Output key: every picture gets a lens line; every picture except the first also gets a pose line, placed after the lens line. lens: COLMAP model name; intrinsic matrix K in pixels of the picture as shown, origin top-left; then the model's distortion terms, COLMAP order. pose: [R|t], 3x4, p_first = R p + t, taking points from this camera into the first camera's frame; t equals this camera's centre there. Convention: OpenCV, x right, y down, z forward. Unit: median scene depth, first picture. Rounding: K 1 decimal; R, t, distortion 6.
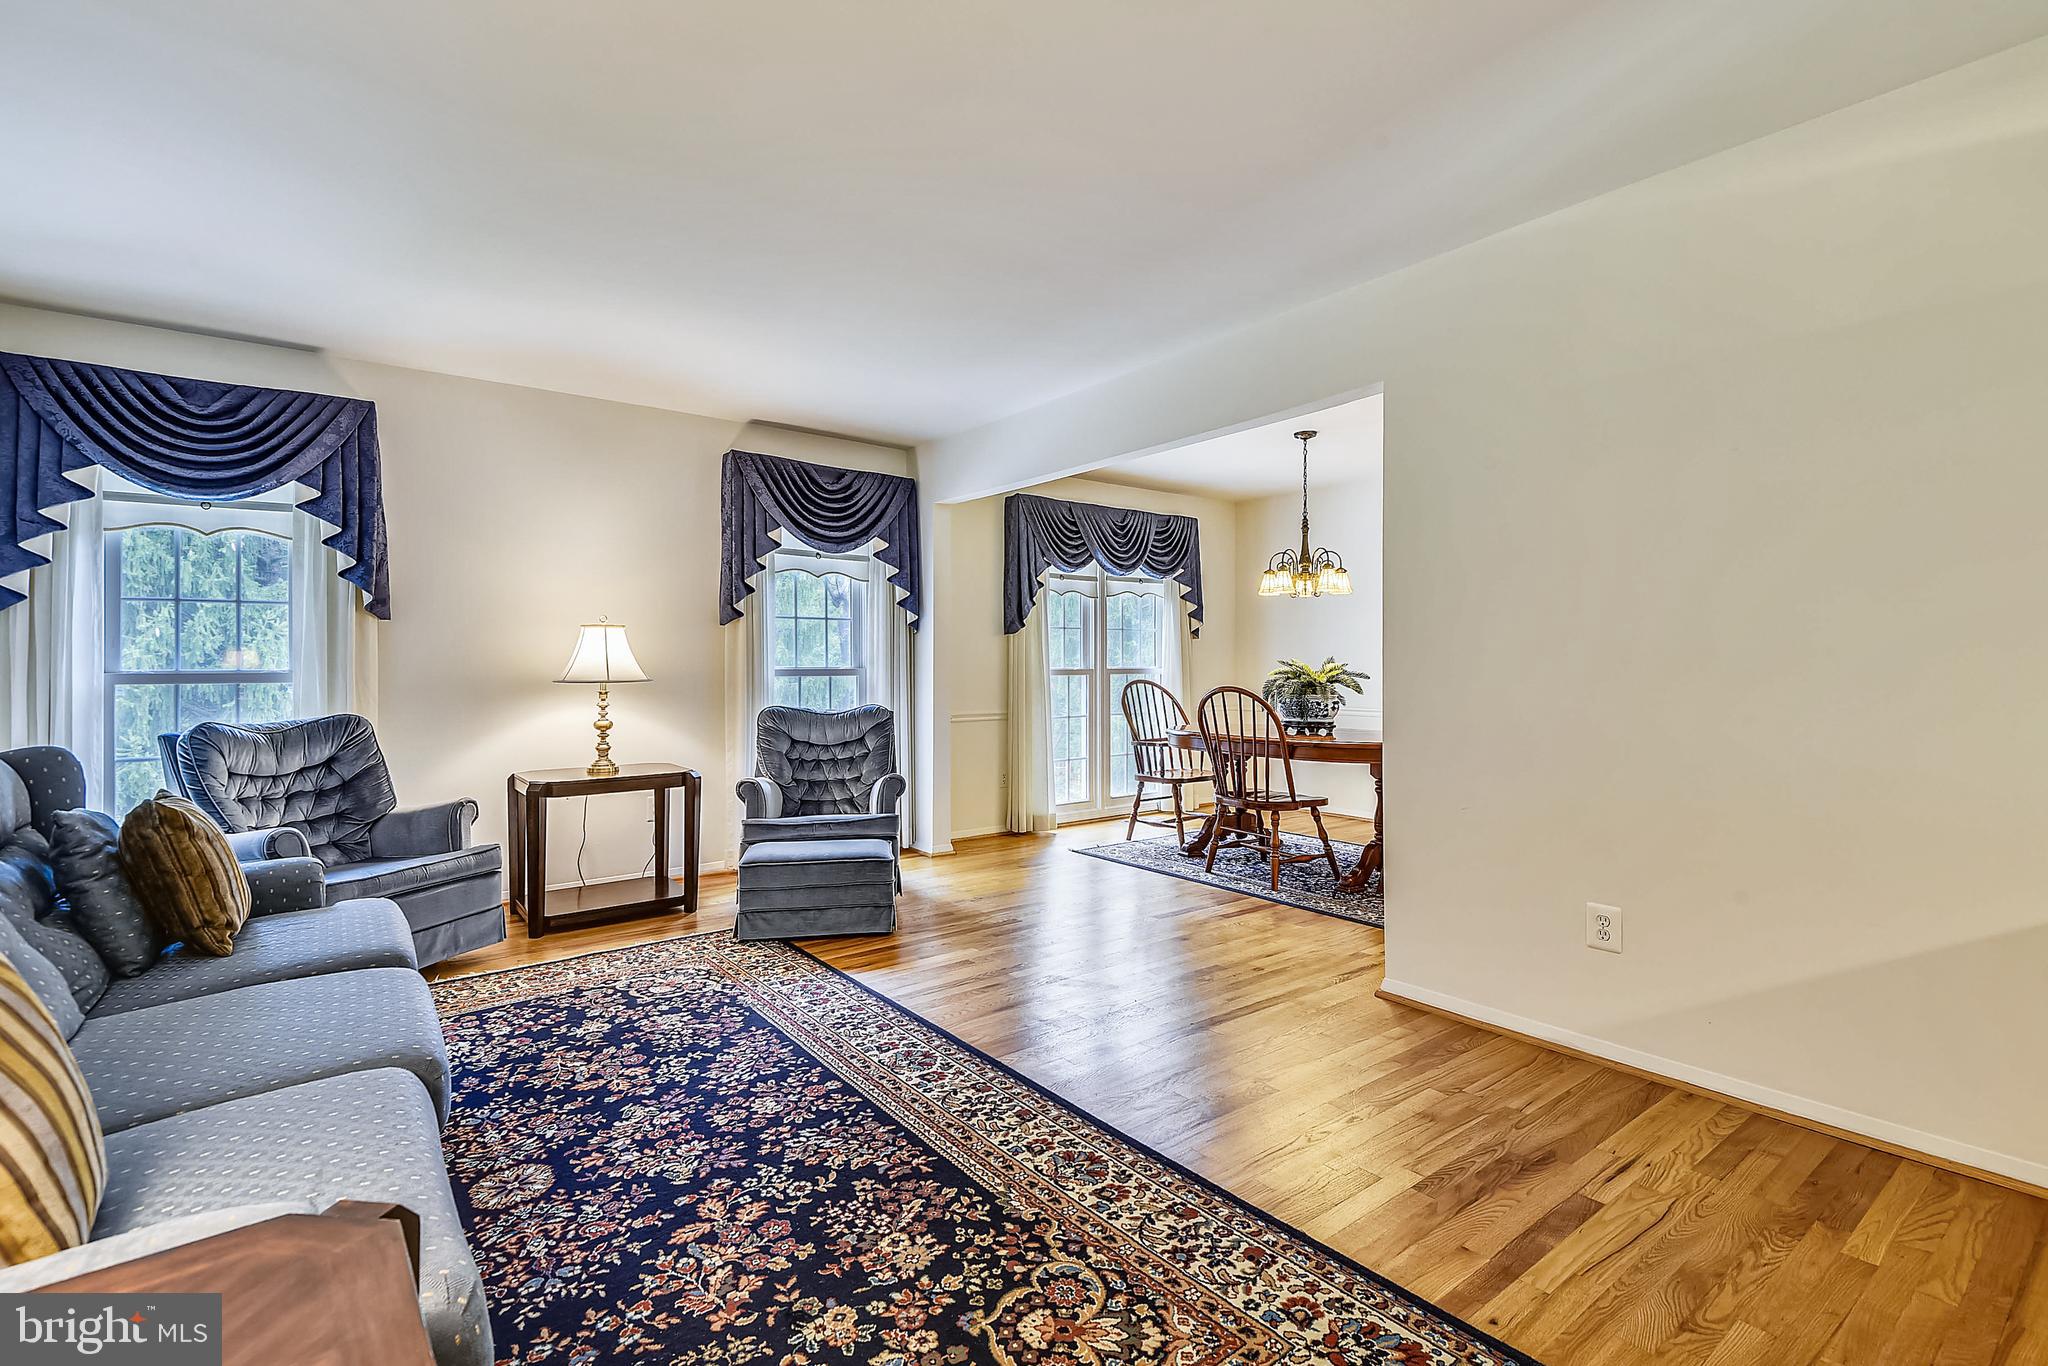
lens RADIAL K [[929.9, 0, 1051.2], [0, 929.9, 667.1], [0, 0, 1]] dist [-0.000124, -0.000815]
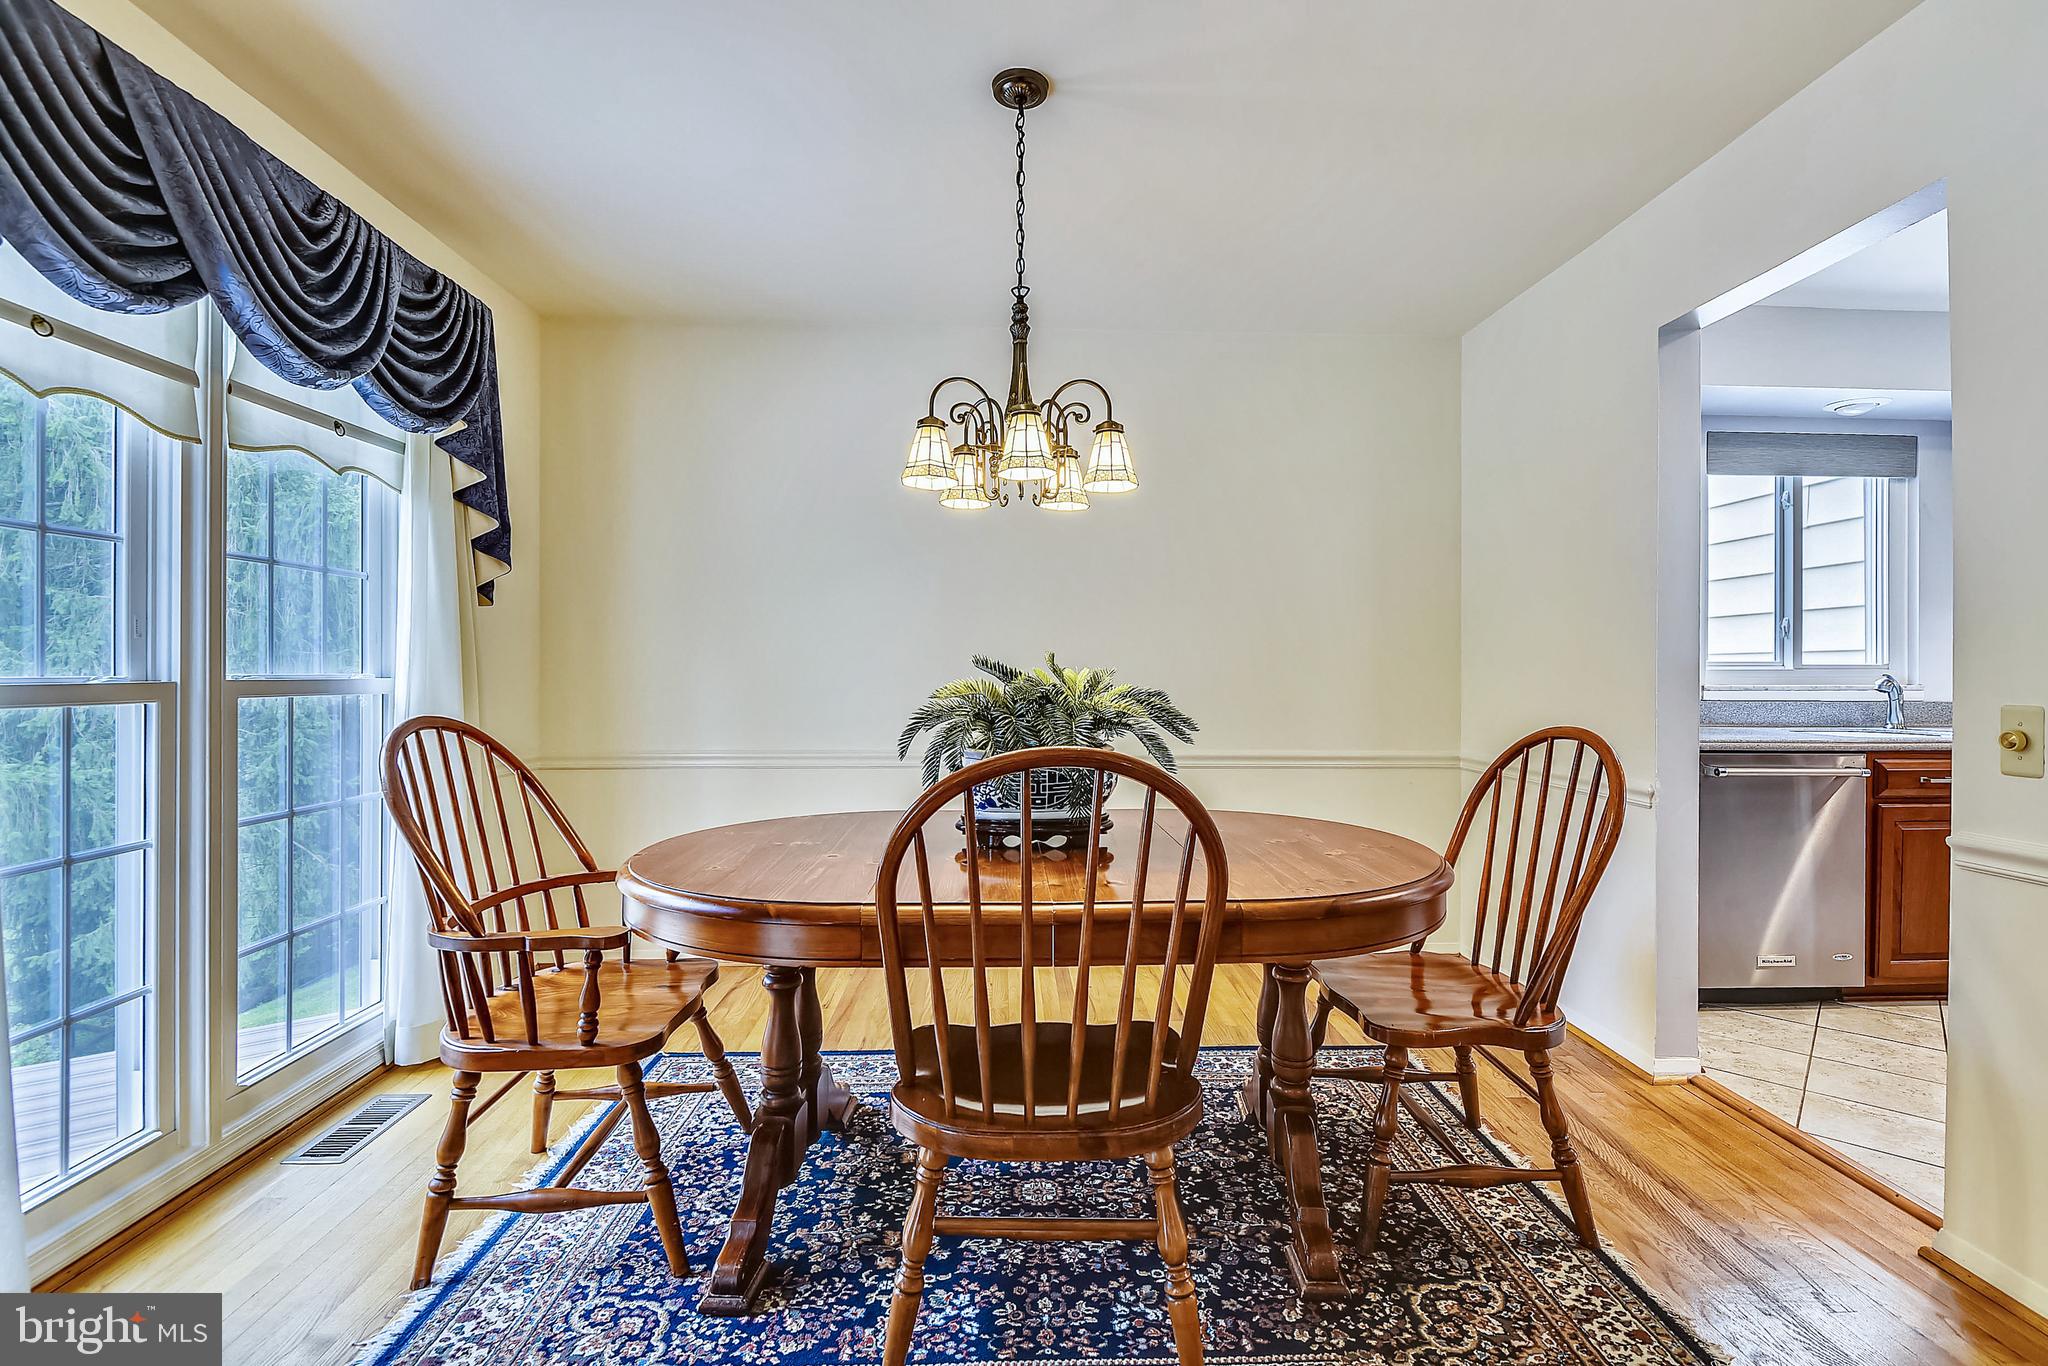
lens RADIAL K [[929.9, 0, 1051.2], [0, 929.9, 667.1], [0, 0, 1]] dist [-0.000124, -0.000815]
pose [[0.580272, 0.008969, 0.814374, -0.034833], [-0.005404, 0.999960, -0.007163, -0.001515], [-0.814405, -0.000244, 0.580297, 0.638514]]
